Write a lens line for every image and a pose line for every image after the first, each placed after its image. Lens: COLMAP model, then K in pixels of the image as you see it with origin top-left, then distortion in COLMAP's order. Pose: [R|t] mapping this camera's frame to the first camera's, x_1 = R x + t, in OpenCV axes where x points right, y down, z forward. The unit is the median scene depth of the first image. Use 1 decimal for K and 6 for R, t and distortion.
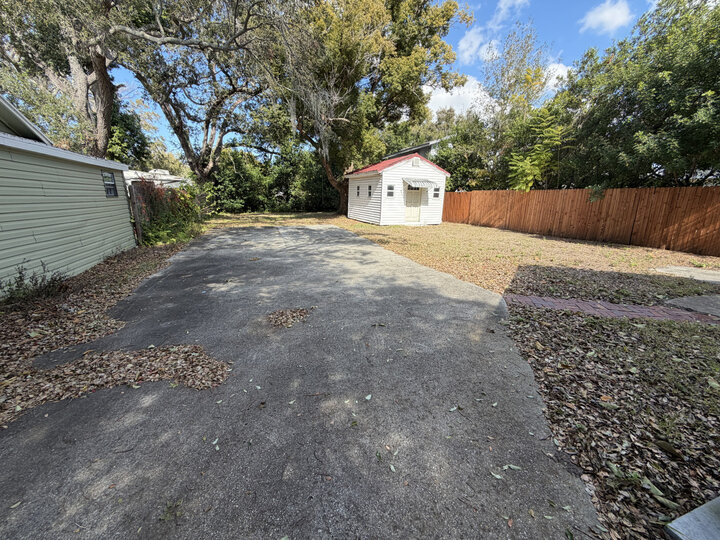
lens RADIAL K [[288.1, 0, 360.0], [0, 288.1, 270.0], [0, 0, 1]] dist [0.000435, 0.000058]
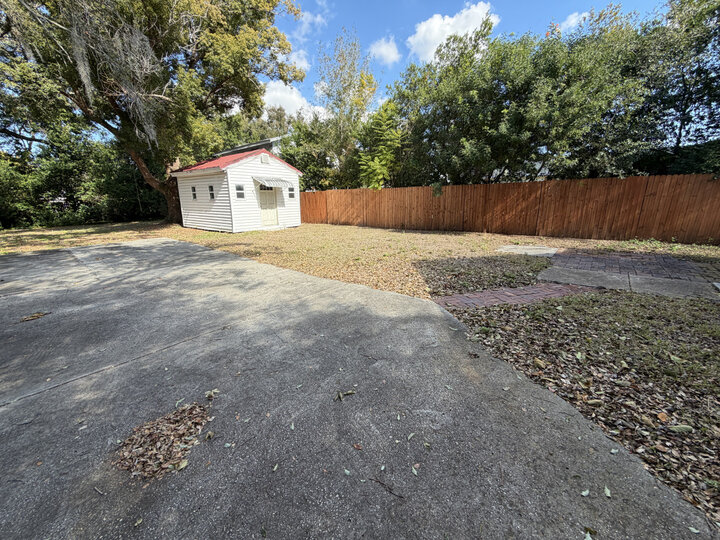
lens RADIAL K [[288.1, 0, 360.0], [0, 288.1, 270.0], [0, 0, 1]] dist [0.000435, 0.000058]
pose [[0.858754, -0.151441, 0.489497, -0.041624], [0.153160, 0.987515, 0.036820, -0.023804], [-0.488961, 0.043352, 0.871228, 0.098346]]
